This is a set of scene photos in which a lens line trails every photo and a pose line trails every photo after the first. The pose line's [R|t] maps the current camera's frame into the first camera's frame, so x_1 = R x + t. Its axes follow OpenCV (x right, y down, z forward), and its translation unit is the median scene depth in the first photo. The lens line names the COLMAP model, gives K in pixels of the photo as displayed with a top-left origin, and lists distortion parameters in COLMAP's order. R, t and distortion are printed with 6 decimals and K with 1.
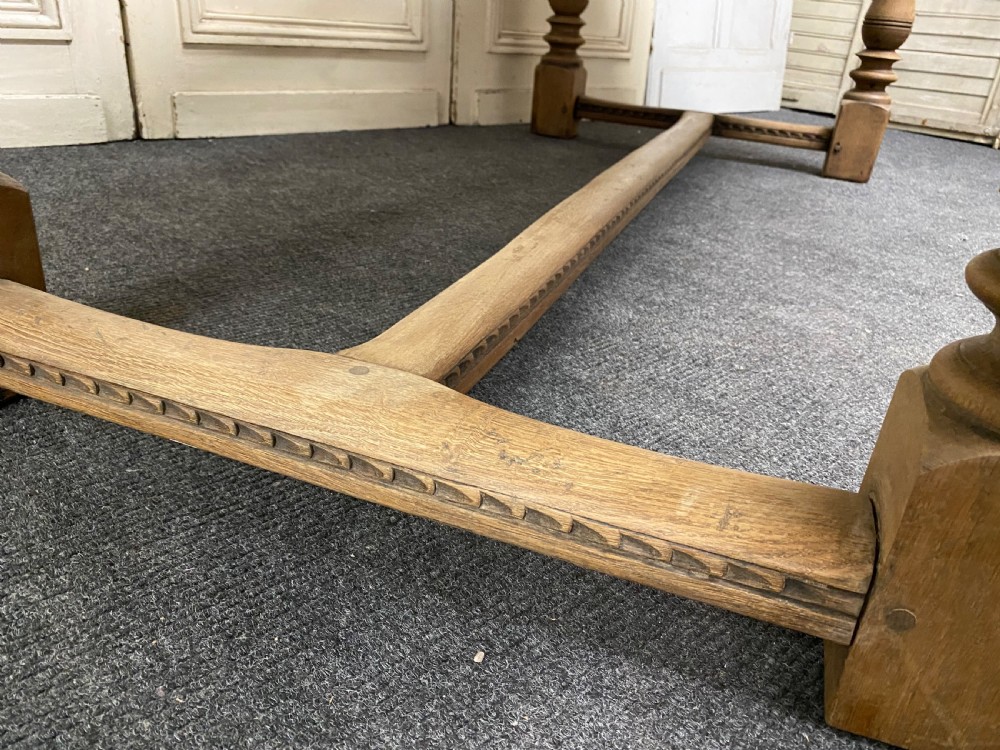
lens RADIAL K [[774.3, 0, 502.3], [0, 774.3, 377.0], [0, 0, 1]] dist [0.008060, -0.006924]
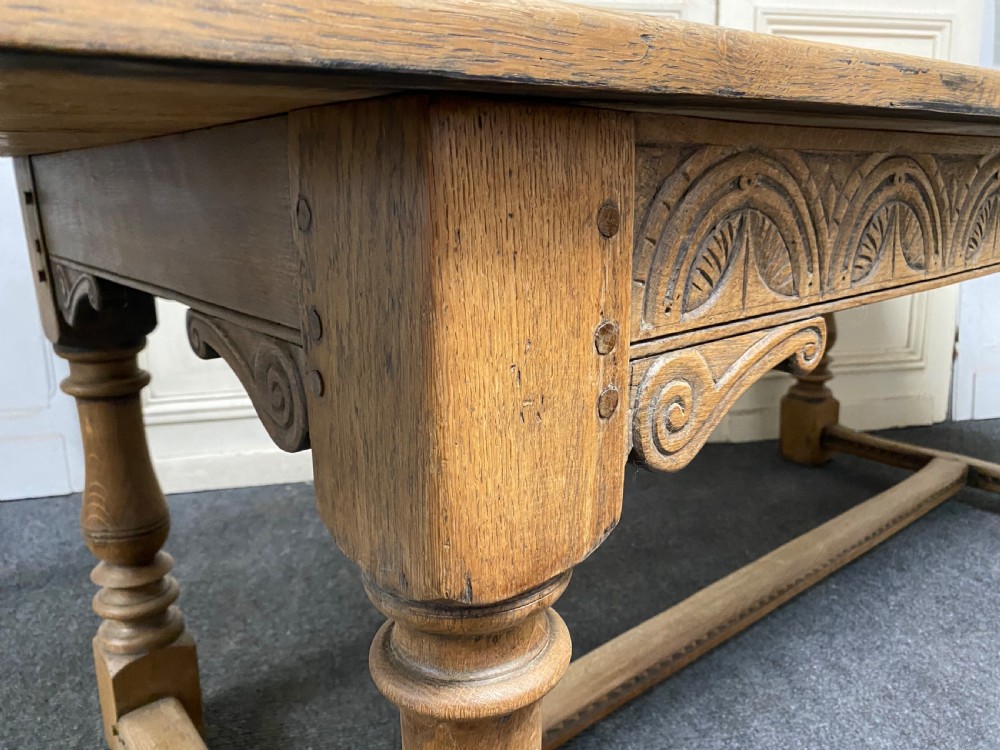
lens RADIAL K [[778.2, 0, 496.7], [0, 778.2, 371.0], [0, 0, 1]] dist [-0.008154, -0.005312]
pose [[0.858065, 0.027387, -0.512810, 0.316990], [-0.144616, 0.971051, -0.190120, -0.230491], [0.492758, 0.237296, 0.837186, -0.094818]]
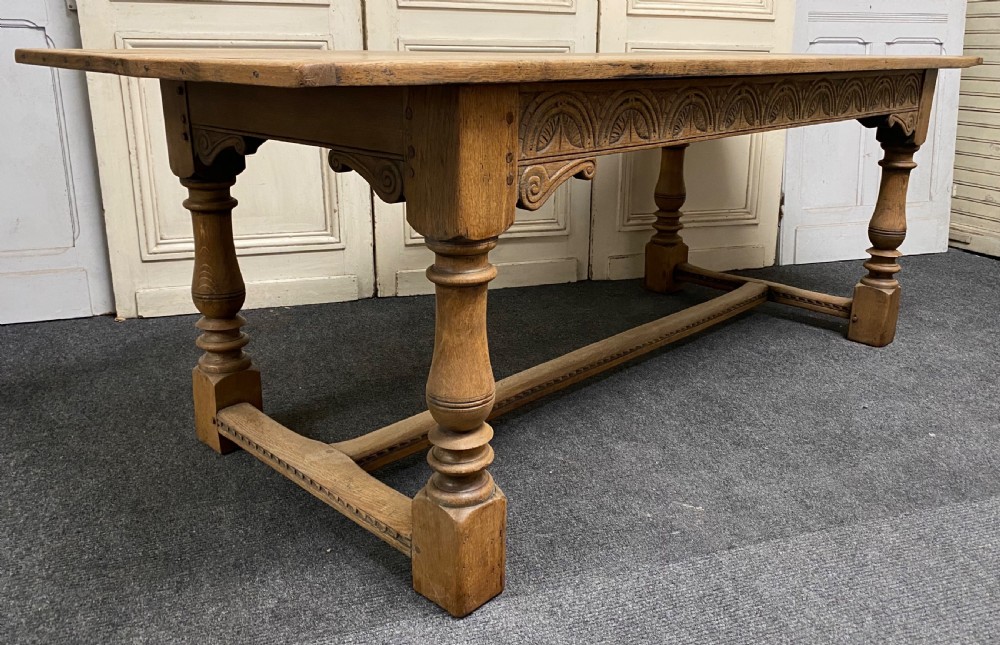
lens RADIAL K [[814.2, 0, 505.6], [0, 814.2, 306.0], [0, 0, 1]] dist [0.058356, -0.068384]
pose [[0.914072, 0.051500, -0.402270, 0.518256], [-0.120378, 0.981655, -0.147858, -0.054653], [0.387275, 0.183577, 0.903503, -0.513186]]
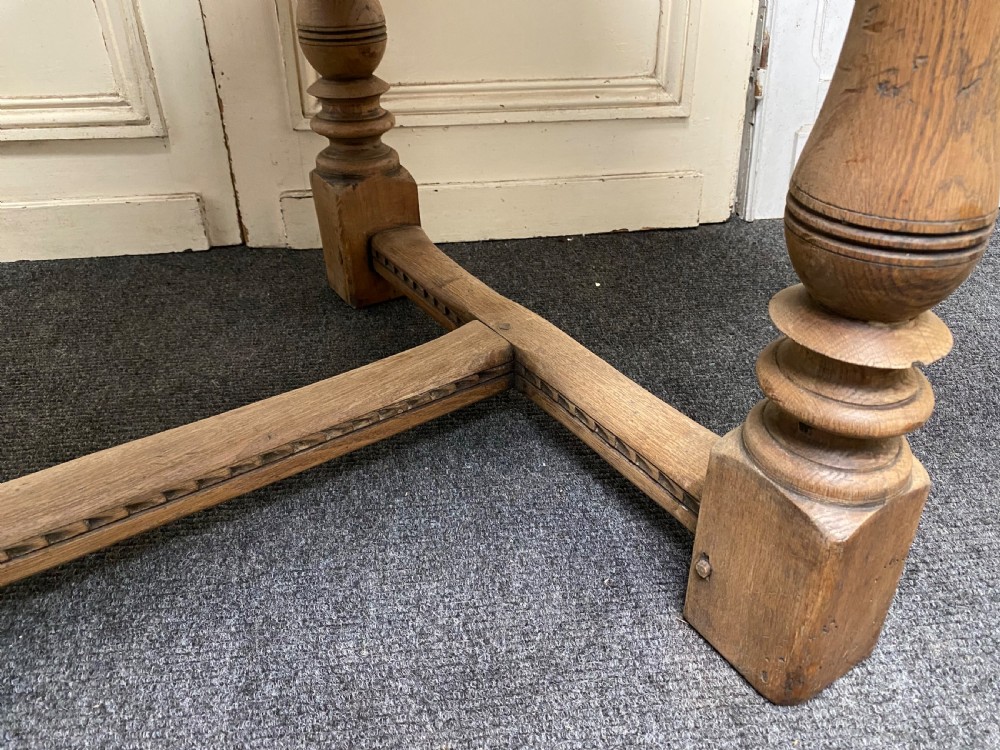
lens RADIAL K [[759.9, 0, 500.0], [0, 759.9, 375.0], [0, 0, 1]] dist [0.013581, 0.005289]
pose [[0.802071, 0.232245, -0.550223, 0.594338], [-0.187561, 0.972634, 0.137131, -0.455930], [0.567013, -0.006788, 0.823681, 0.812337]]
